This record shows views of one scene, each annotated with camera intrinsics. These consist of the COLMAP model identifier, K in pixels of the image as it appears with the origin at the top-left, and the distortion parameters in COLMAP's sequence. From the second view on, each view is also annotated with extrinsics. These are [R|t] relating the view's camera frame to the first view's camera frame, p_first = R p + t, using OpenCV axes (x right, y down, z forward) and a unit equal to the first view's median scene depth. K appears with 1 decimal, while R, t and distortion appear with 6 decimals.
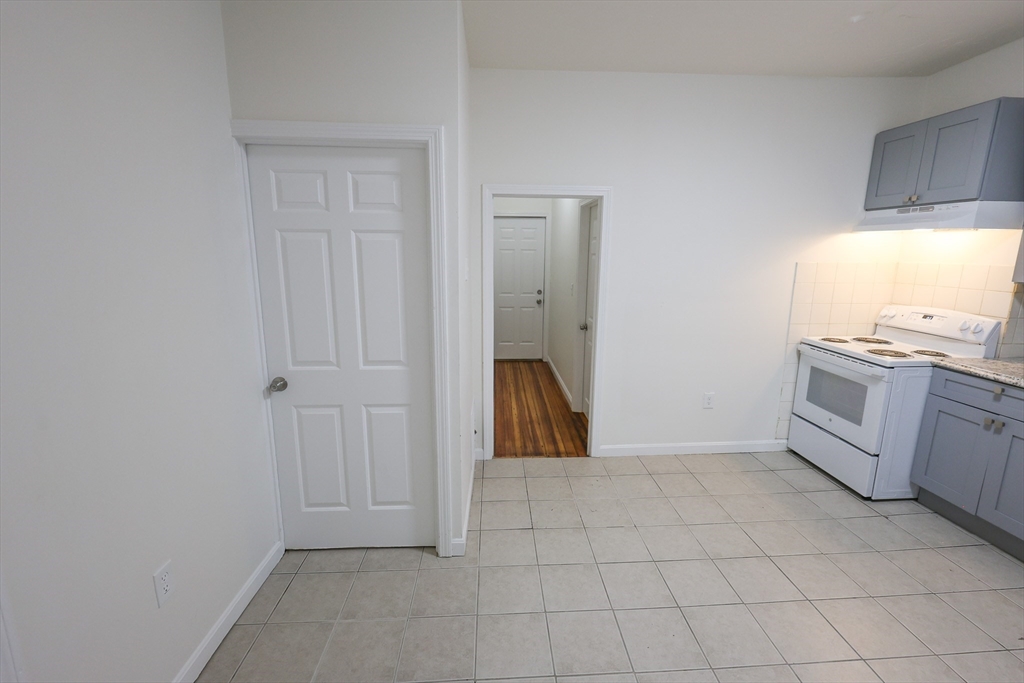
lens RADIAL K [[444.9, 0, 516.9], [0, 444.9, 339.8], [0, 0, 1]] dist [0.007509, -0.000220]
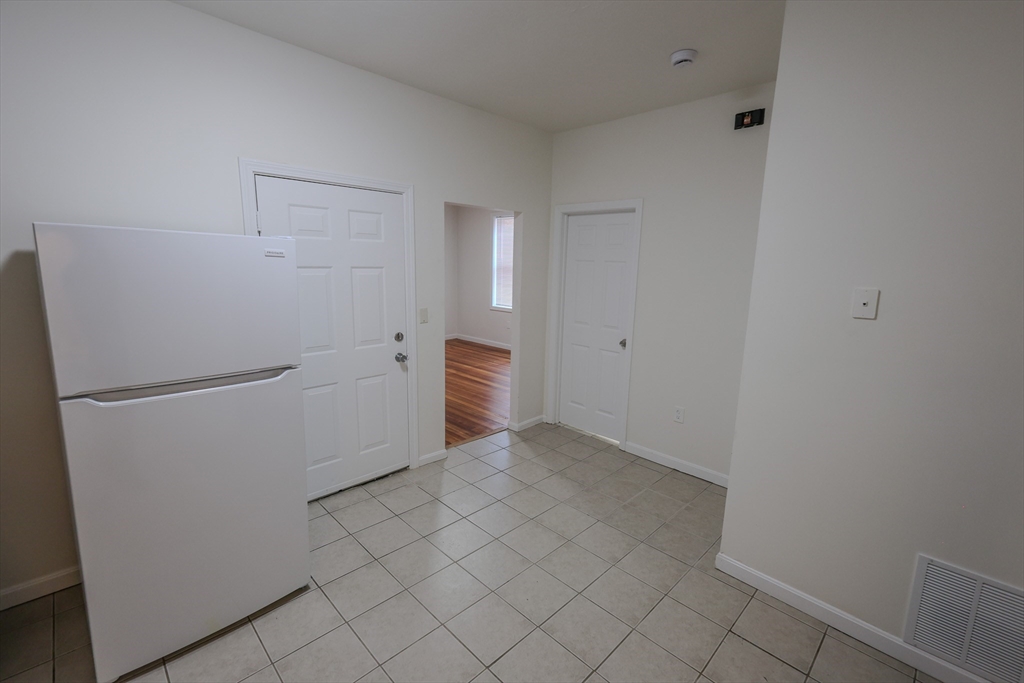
lens RADIAL K [[444.9, 0, 516.9], [0, 444.9, 339.8], [0, 0, 1]] dist [0.007509, -0.000220]
pose [[-0.744064, 0.086969, -0.662423, 0.875368], [-0.165079, 0.936818, 0.308417, -0.255920], [0.647393, 0.338834, -0.682696, 1.255875]]
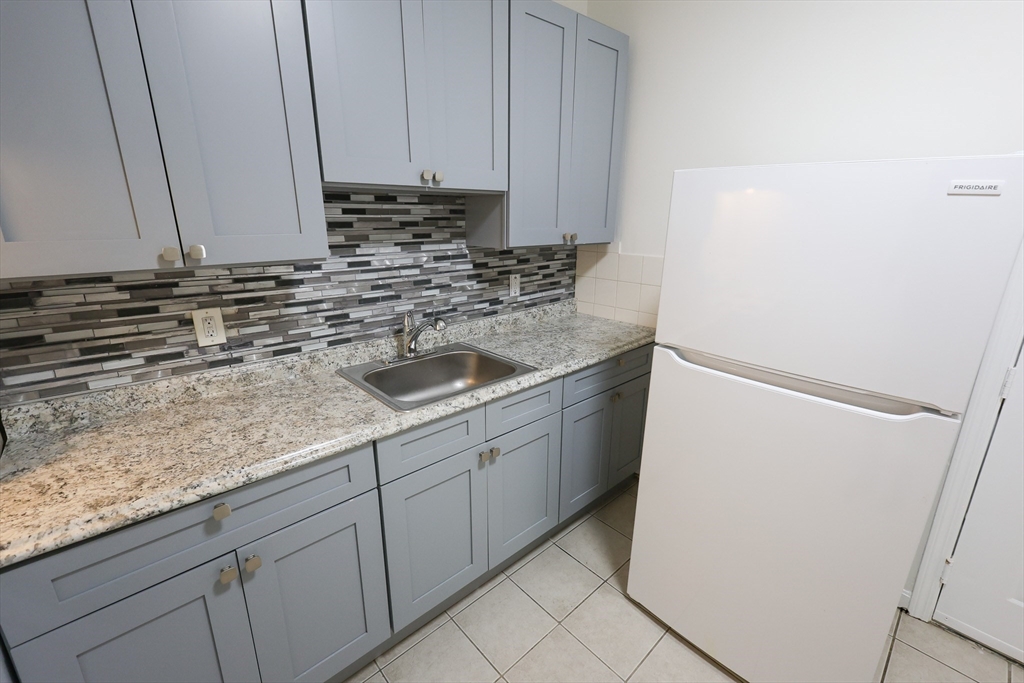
lens RADIAL K [[444.9, 0, 516.9], [0, 444.9, 339.8], [0, 0, 1]] dist [0.007509, -0.000220]
pose [[-0.627645, -0.230955, 0.743452, 0.619989], [0.141307, 0.905320, 0.400535, -0.189086], [-0.765568, 0.356449, -0.535584, 0.992874]]
